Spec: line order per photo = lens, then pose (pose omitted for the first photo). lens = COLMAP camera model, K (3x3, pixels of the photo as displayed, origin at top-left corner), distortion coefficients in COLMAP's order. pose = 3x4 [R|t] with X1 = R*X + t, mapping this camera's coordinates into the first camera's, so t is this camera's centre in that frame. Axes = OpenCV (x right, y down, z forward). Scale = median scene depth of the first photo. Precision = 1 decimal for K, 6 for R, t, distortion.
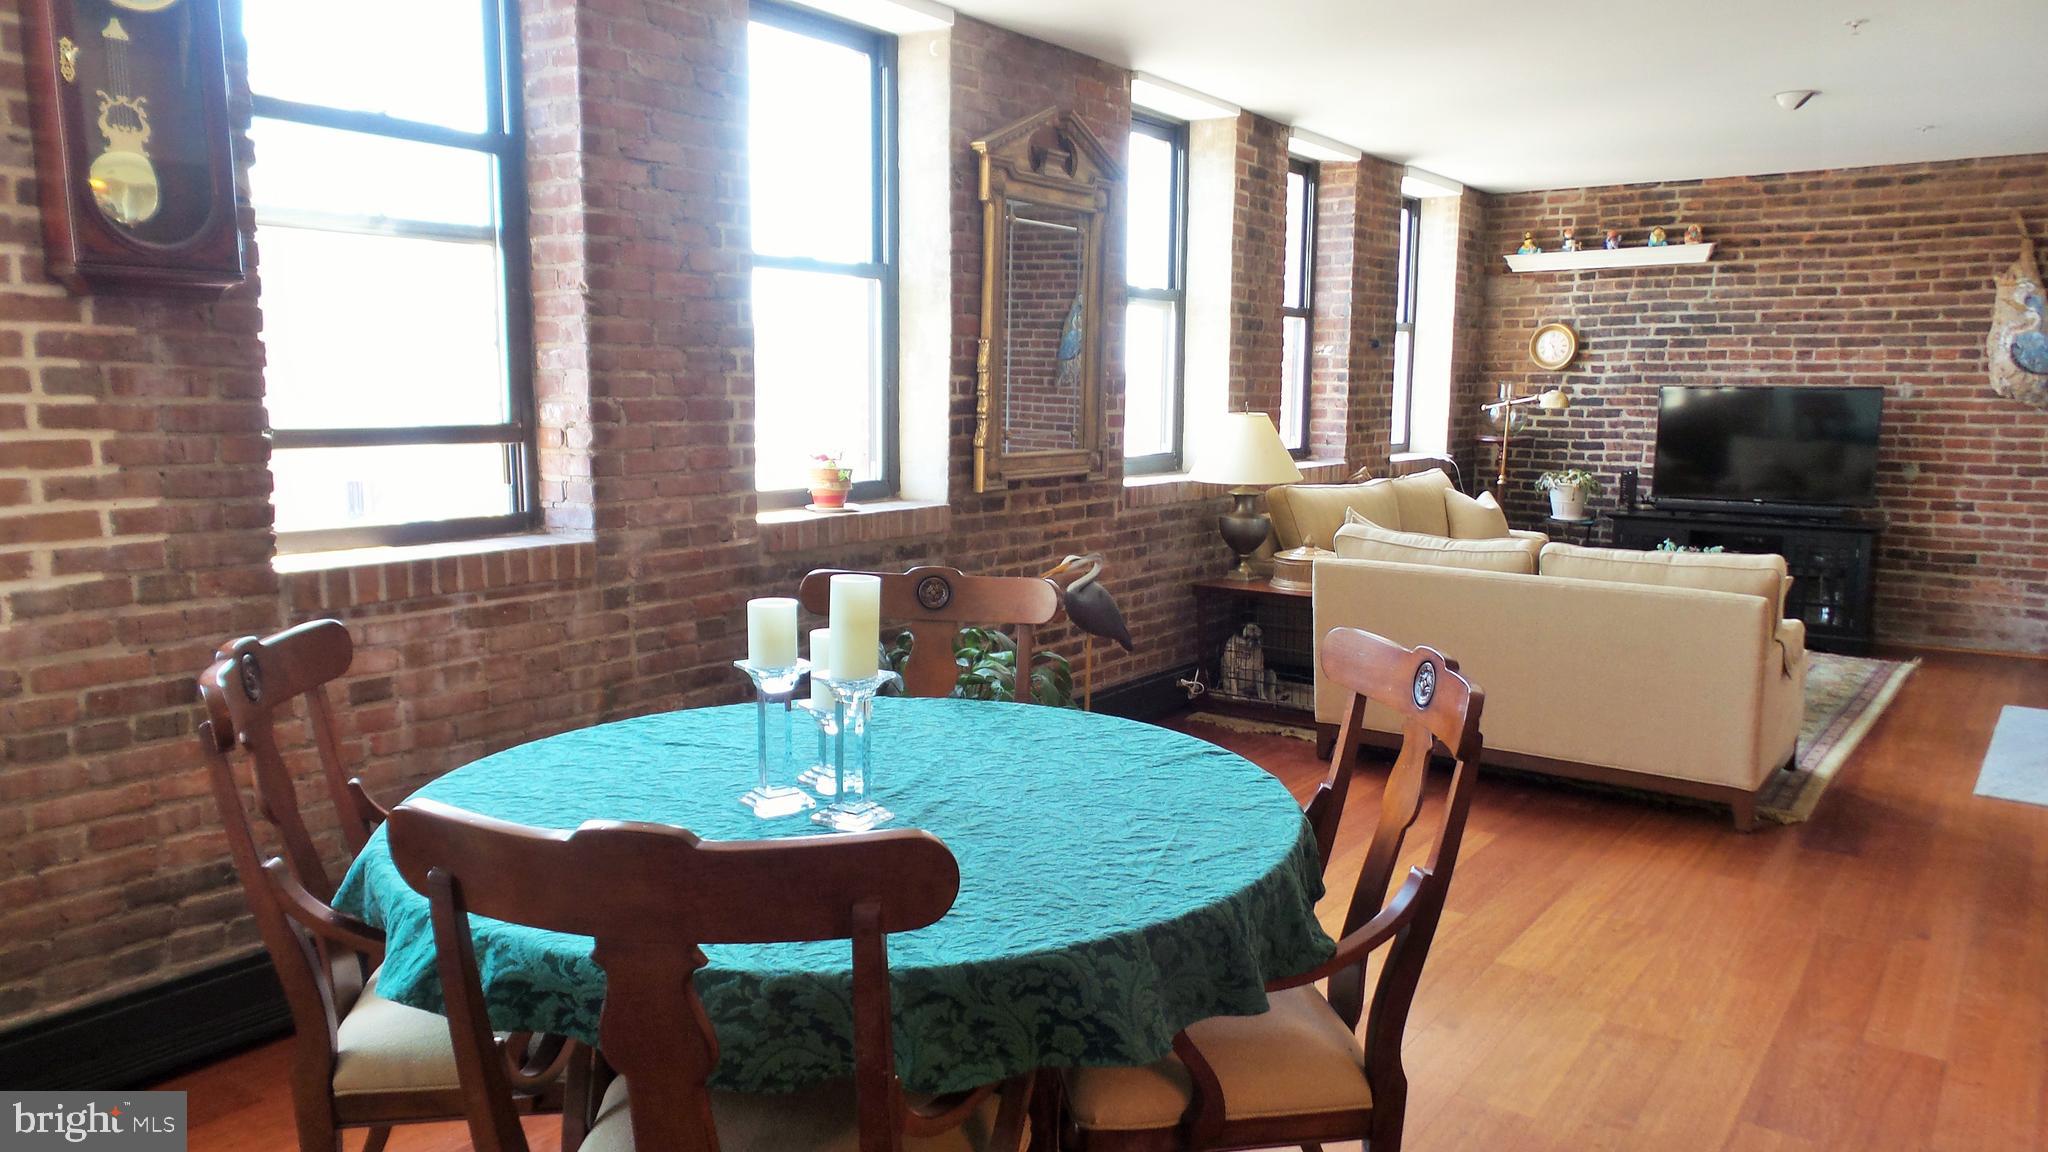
lens RADIAL K [[1425.3, 0, 1031.4], [0, 1425.3, 591.0], [0, 0, 1]] dist [0.010051, 0.004380]
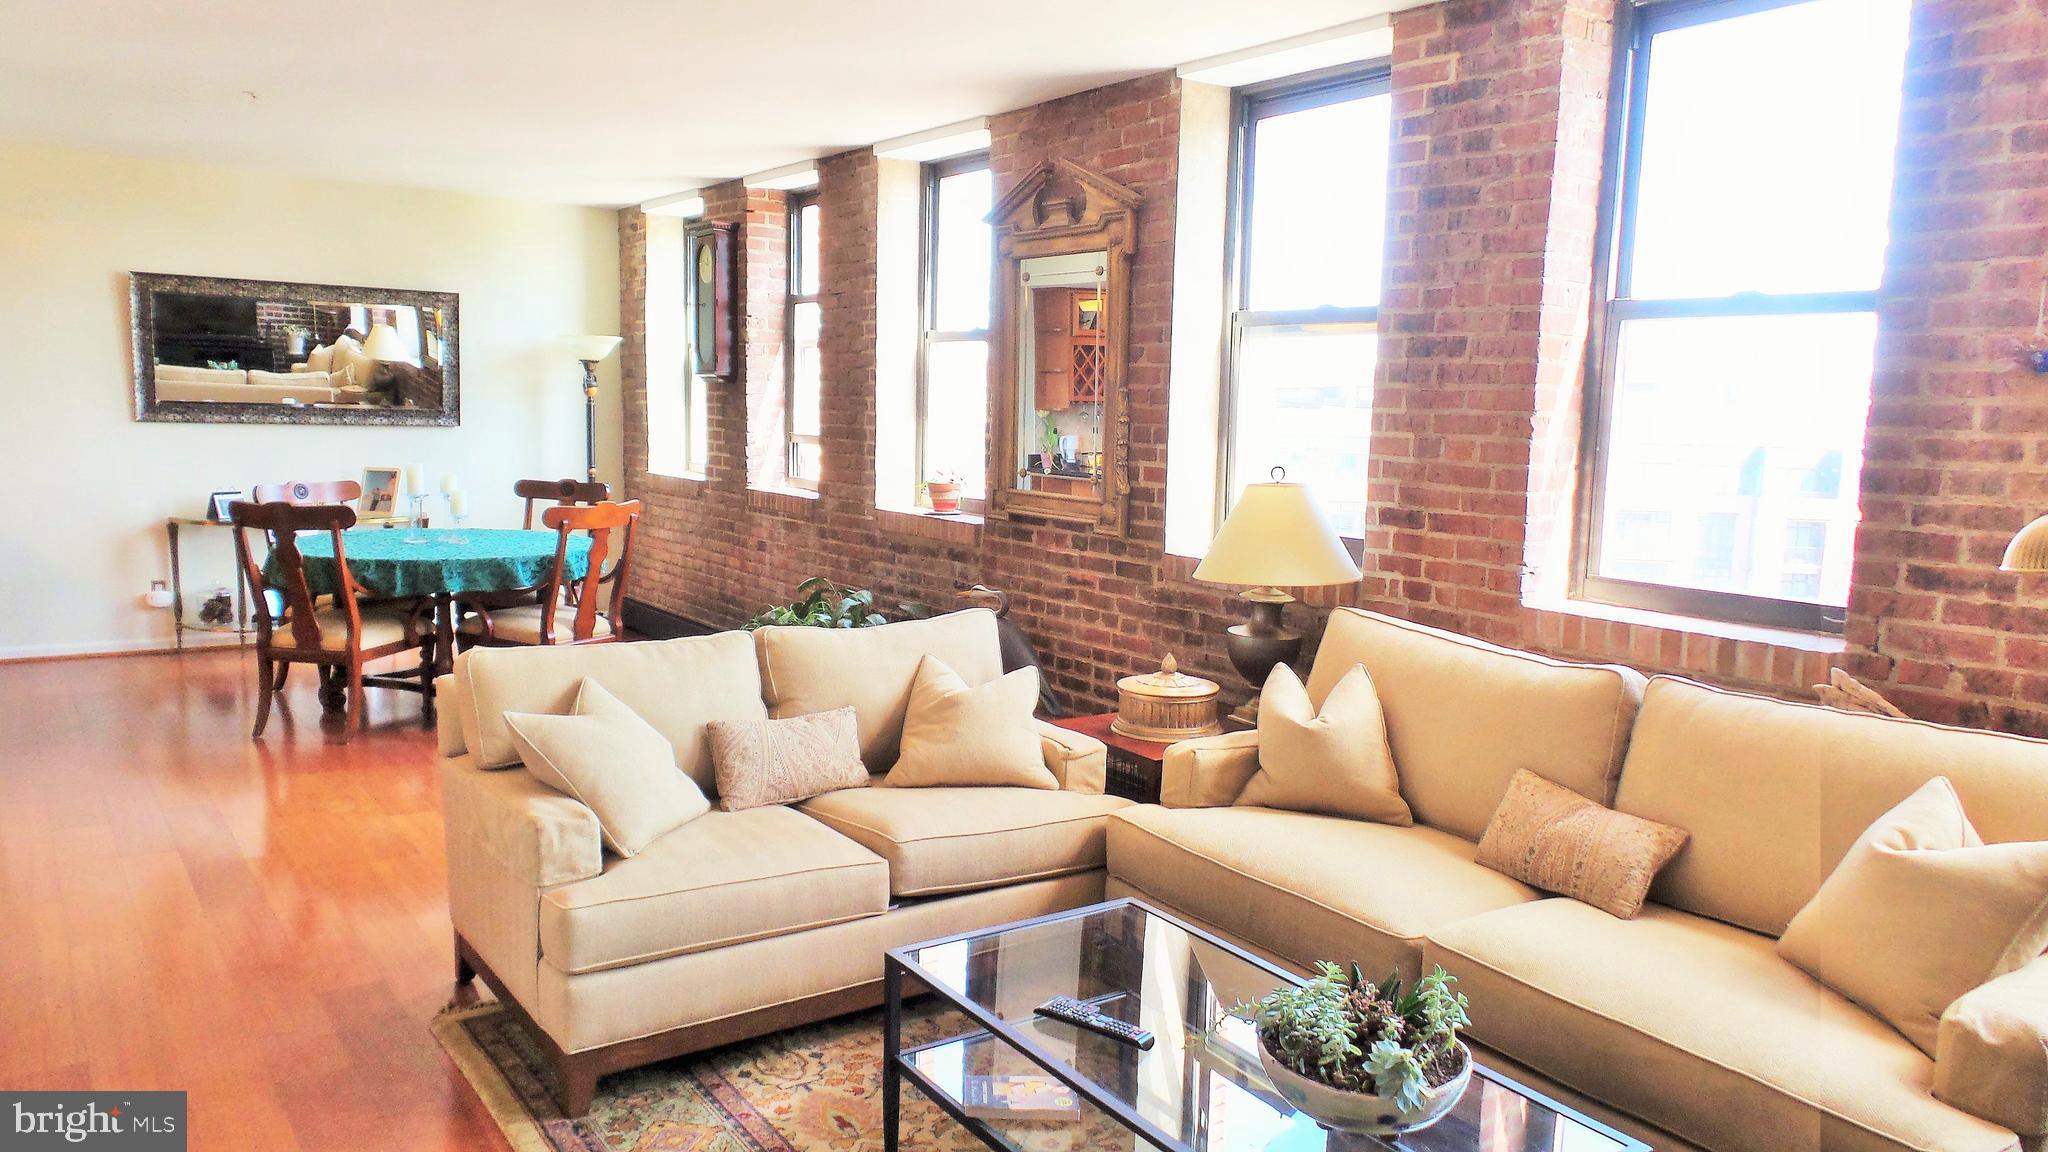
lens RADIAL K [[1425.3, 0, 1031.8], [0, 1425.3, 586.9], [0, 0, 1]] dist [0.010051, 0.004380]
pose [[-0.312115, 0.103934, -0.944342, 0.661867], [-0.170105, 0.971821, 0.163180, -0.132165], [0.934692, 0.211568, -0.285640, 0.867448]]
